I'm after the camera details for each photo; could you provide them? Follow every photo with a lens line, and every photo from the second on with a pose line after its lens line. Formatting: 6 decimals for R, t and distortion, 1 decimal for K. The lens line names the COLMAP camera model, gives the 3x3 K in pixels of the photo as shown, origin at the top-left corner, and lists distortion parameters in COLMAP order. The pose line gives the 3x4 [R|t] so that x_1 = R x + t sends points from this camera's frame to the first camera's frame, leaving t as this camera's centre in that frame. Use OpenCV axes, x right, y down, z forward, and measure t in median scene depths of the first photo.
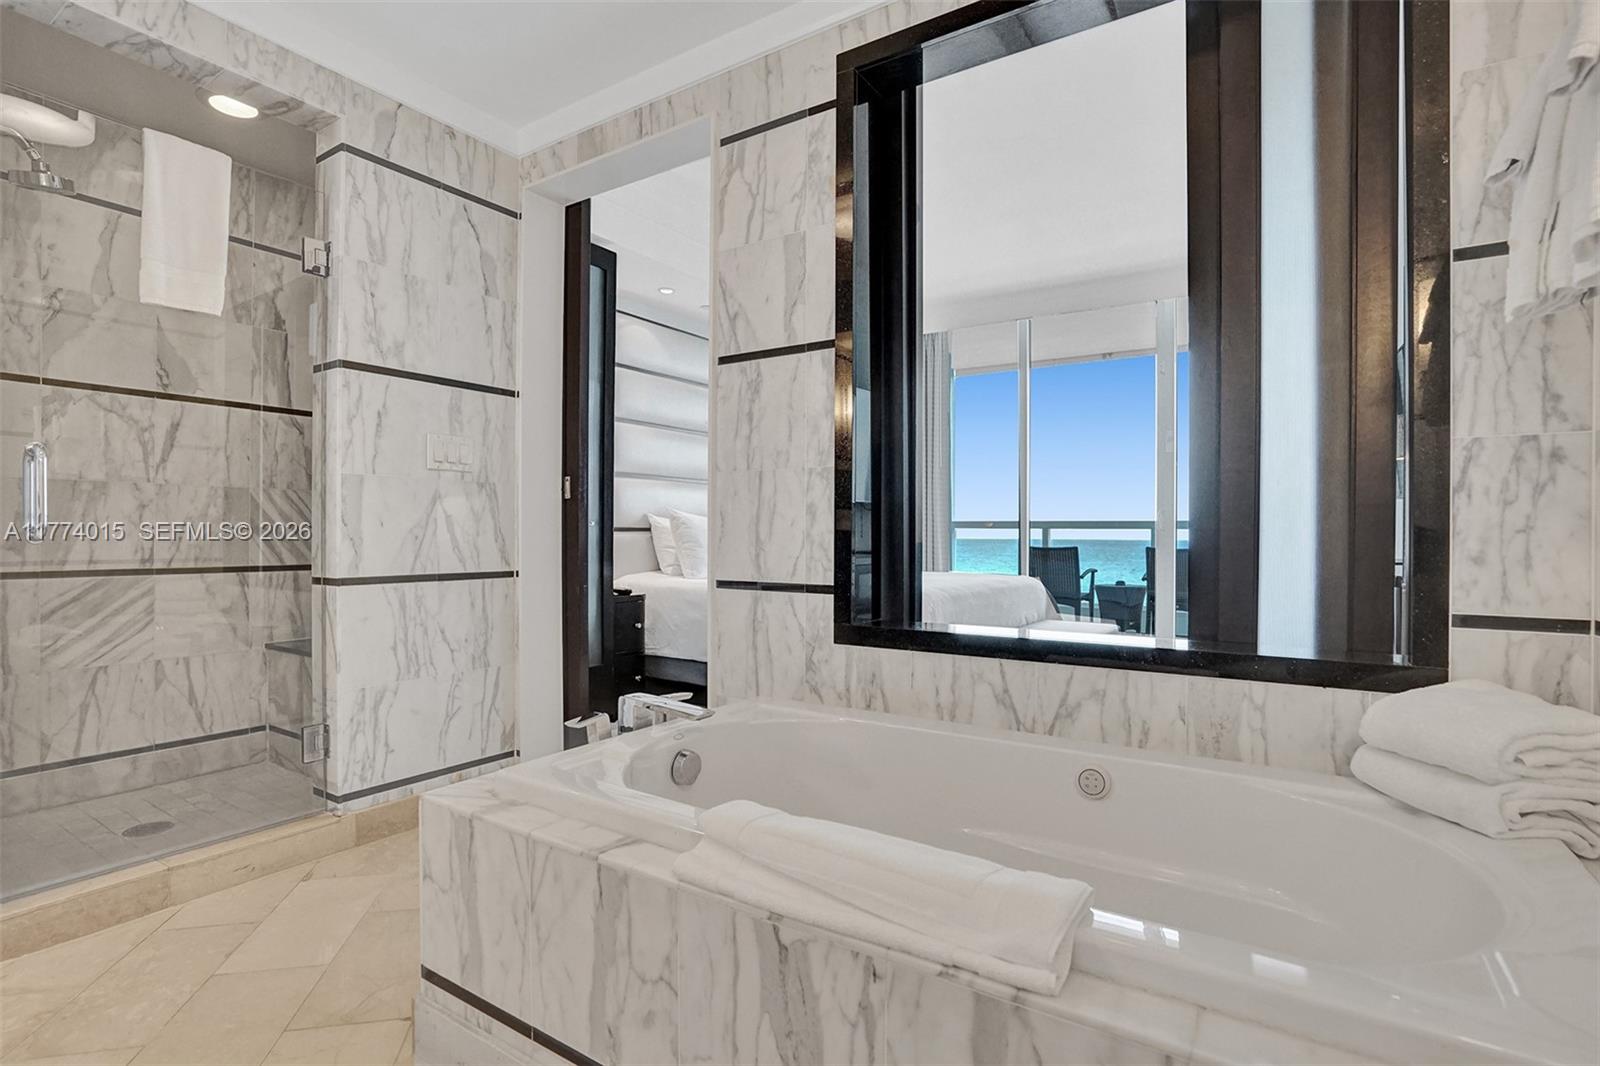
lens RADIAL K [[761.0, 0, 800.0], [0, 761.0, 533.0], [0, 0, 1]] dist [-0.056510, 0.022010]
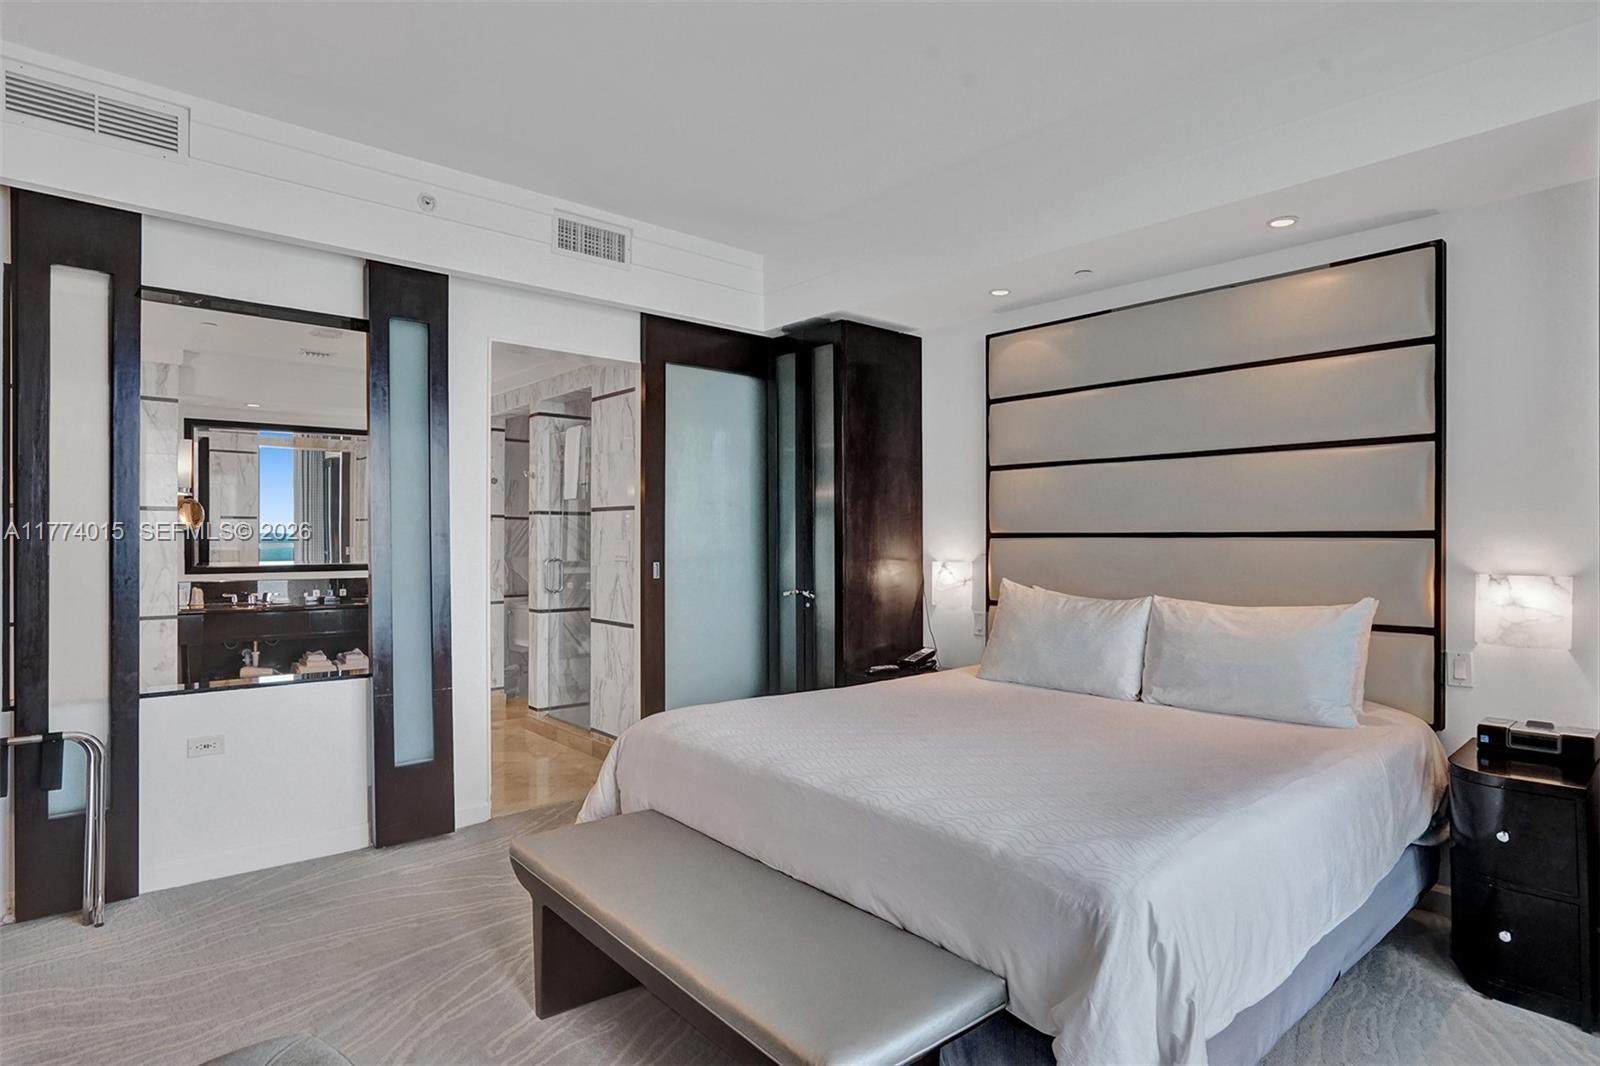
lens RADIAL K [[878.0, 0, 782.9], [0, 878.0, 539.4], [0, 0, 1]] dist [-0.000076, 0.000675]
pose [[-0.297025, -0.006310, -0.954849, 1.267872], [-0.005966, 0.999971, -0.004752, -0.121539], [0.954851, 0.004285, -0.297054, 1.884324]]
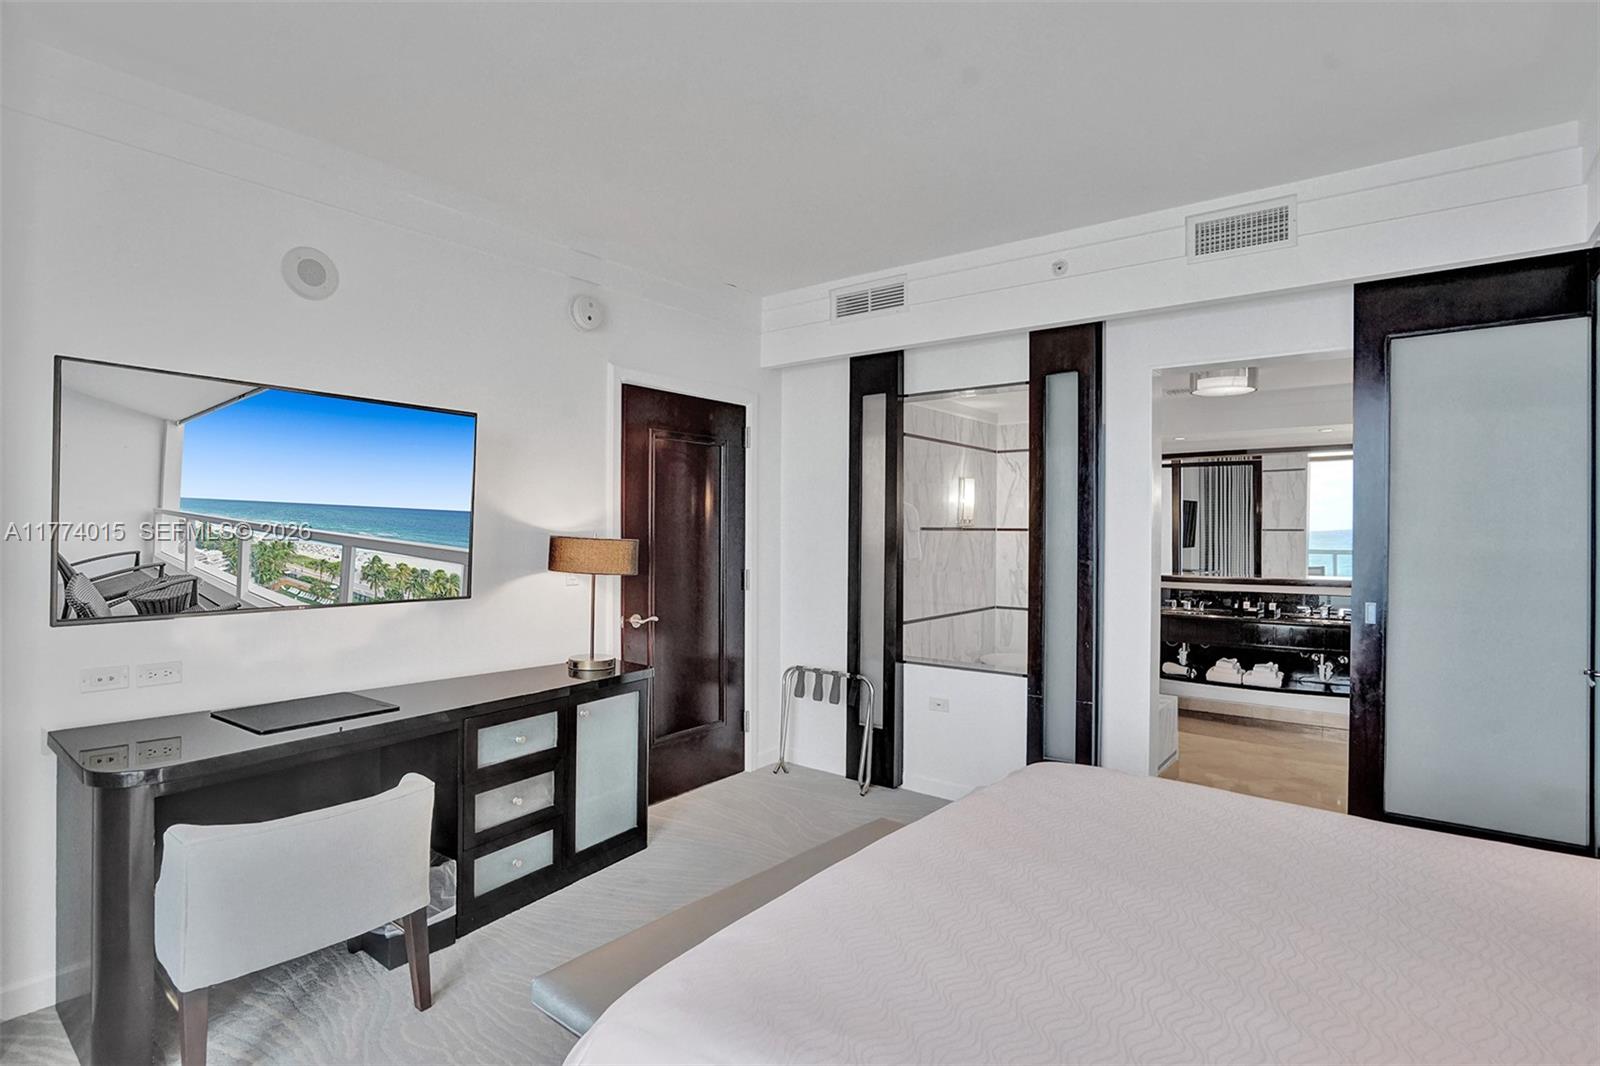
lens RADIAL K [[801.1, 0, 828.1], [0, 801.1, 530.7], [0, 0, 1]] dist [0.001014, 0.000185]
pose [[-0.998402, -0.009154, 0.055766, 0.432429], [-0.009386, 0.999948, -0.003891, -0.177666], [-0.055727, -0.004408, -0.998436, 2.396524]]
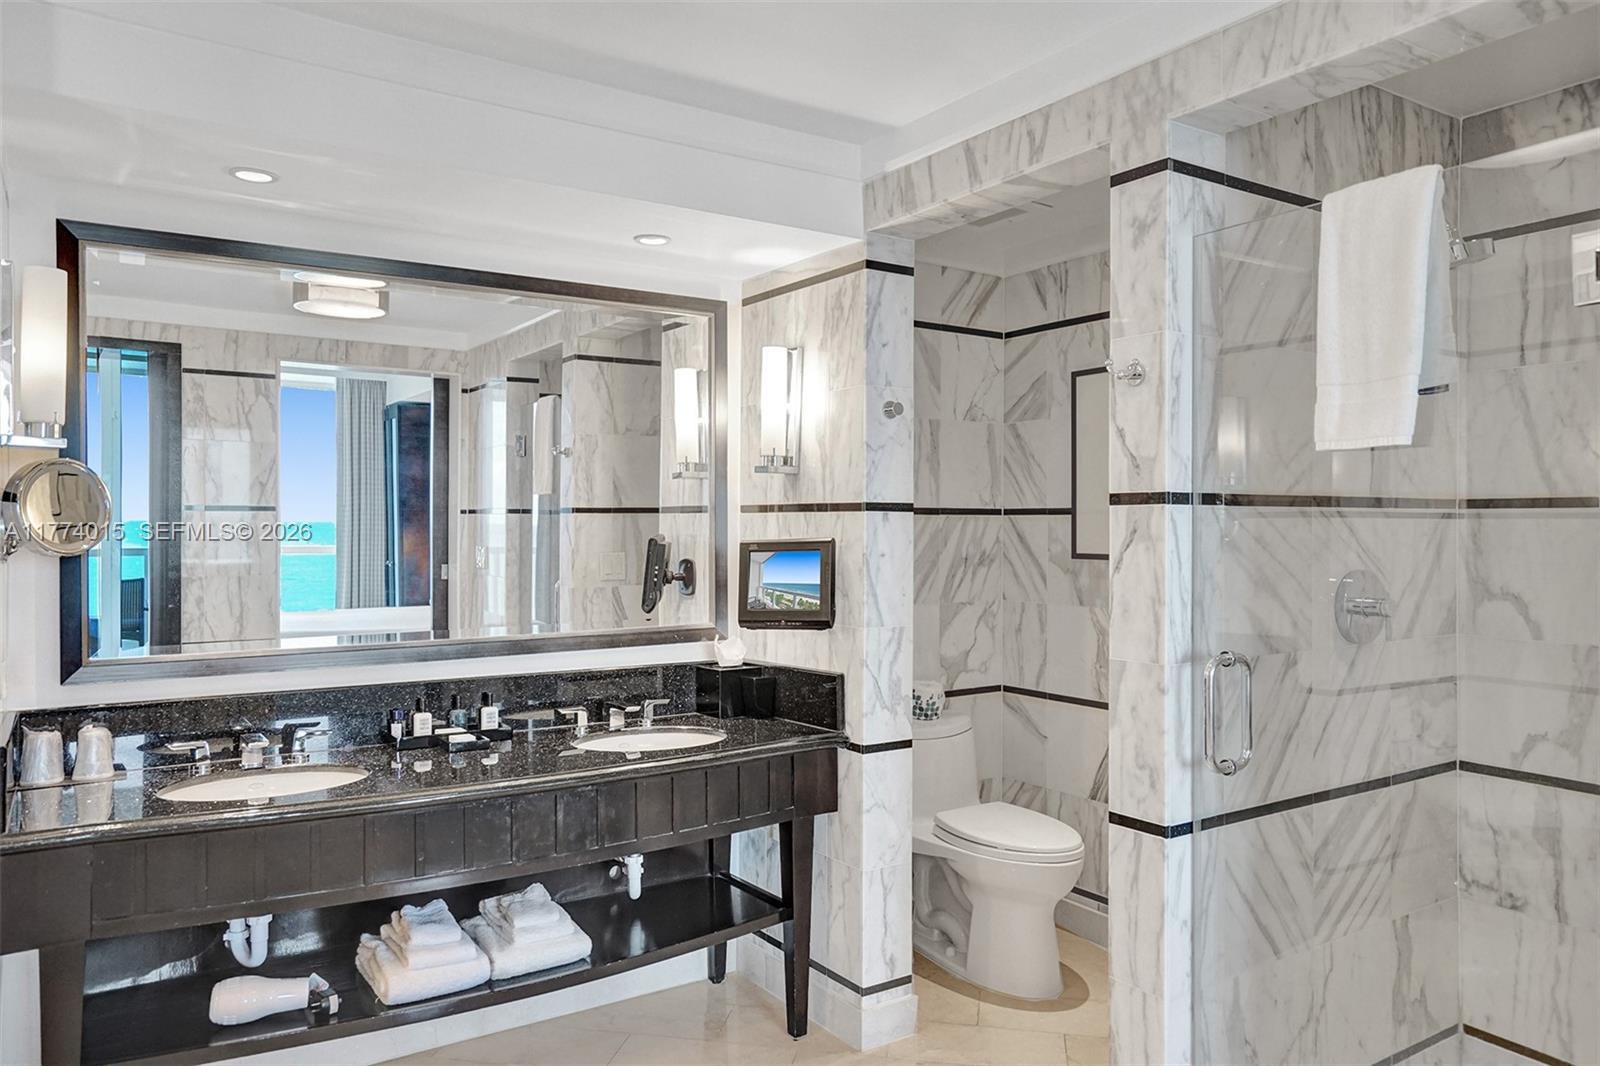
lens RADIAL K [[1107.7, 0, 799.4], [0, 1107.7, 526.7], [0, 0, 1]] dist [0.006454, 0.008534]
pose [[-0.393651, -0.005209, -0.919245, 0.190597], [-0.005178, 0.999981, -0.003449, -0.170778], [0.919245, 0.003402, -0.393670, 0.698594]]
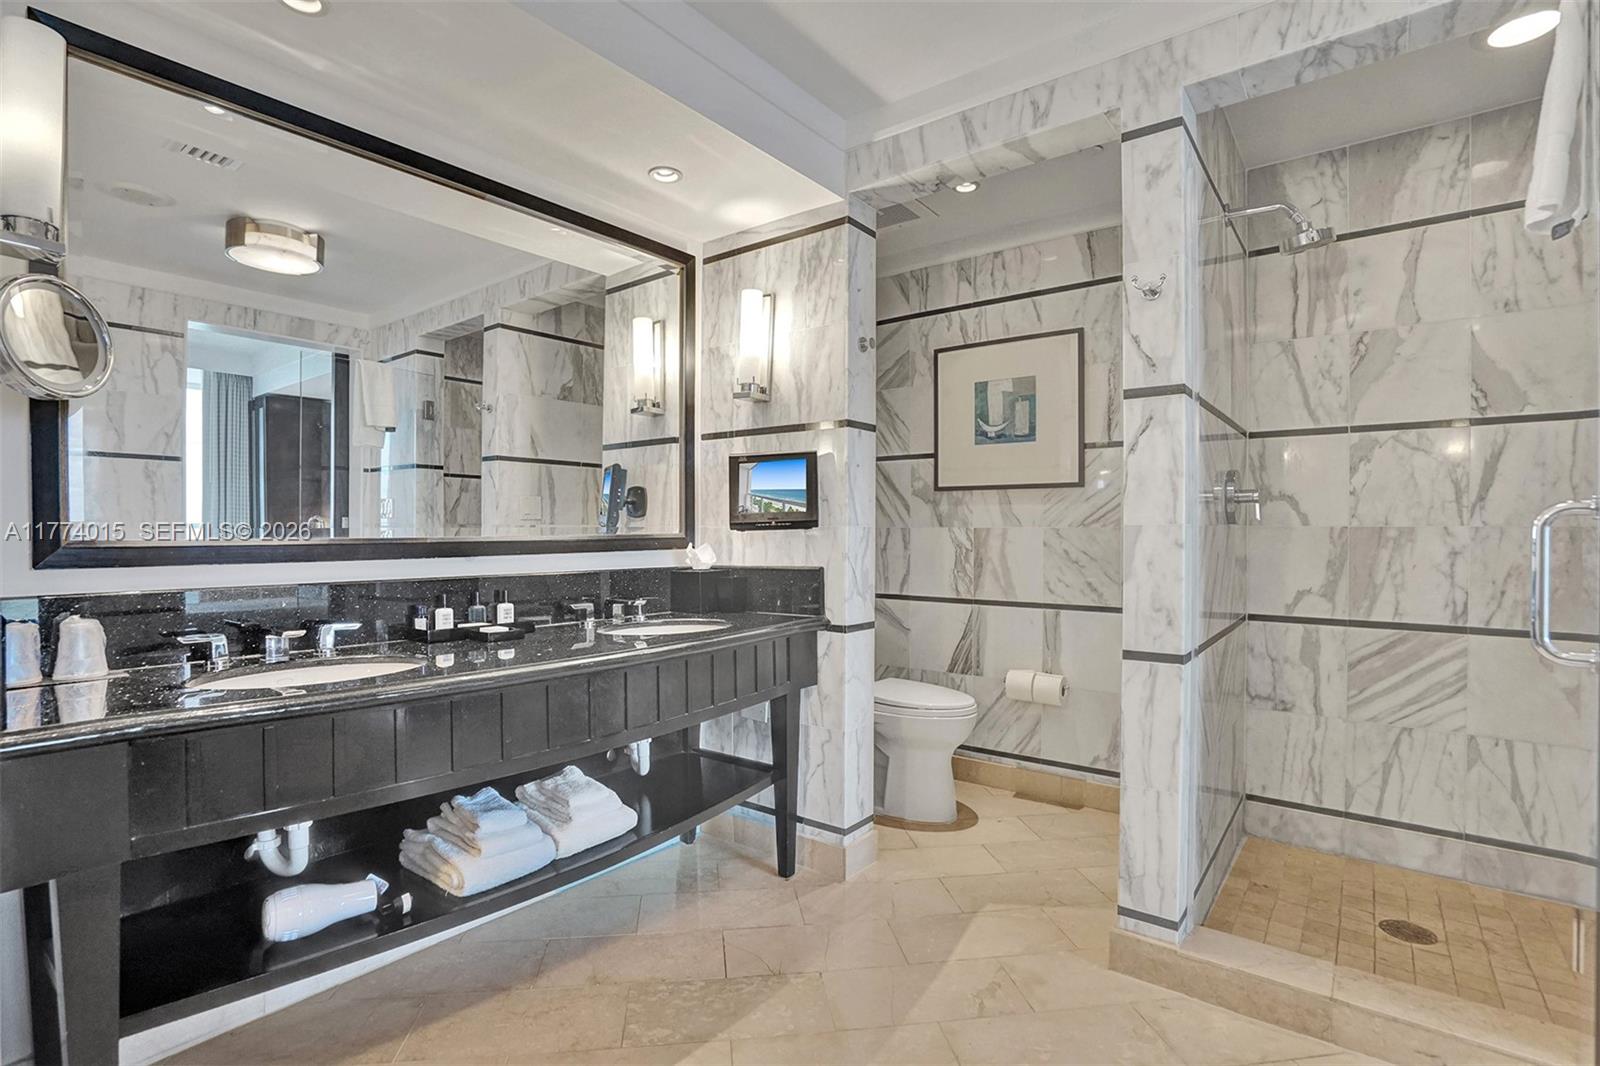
lens RADIAL K [[761.0, 0, 800.0], [0, 761.0, 533.0], [0, 0, 1]] dist [-0.056510, 0.022010]
pose [[-0.082189, 0.000094, -0.996617, 0.035858], [-0.004329, 0.999991, 0.000451, -0.060952], [0.996607, 0.004352, -0.082188, 0.324212]]
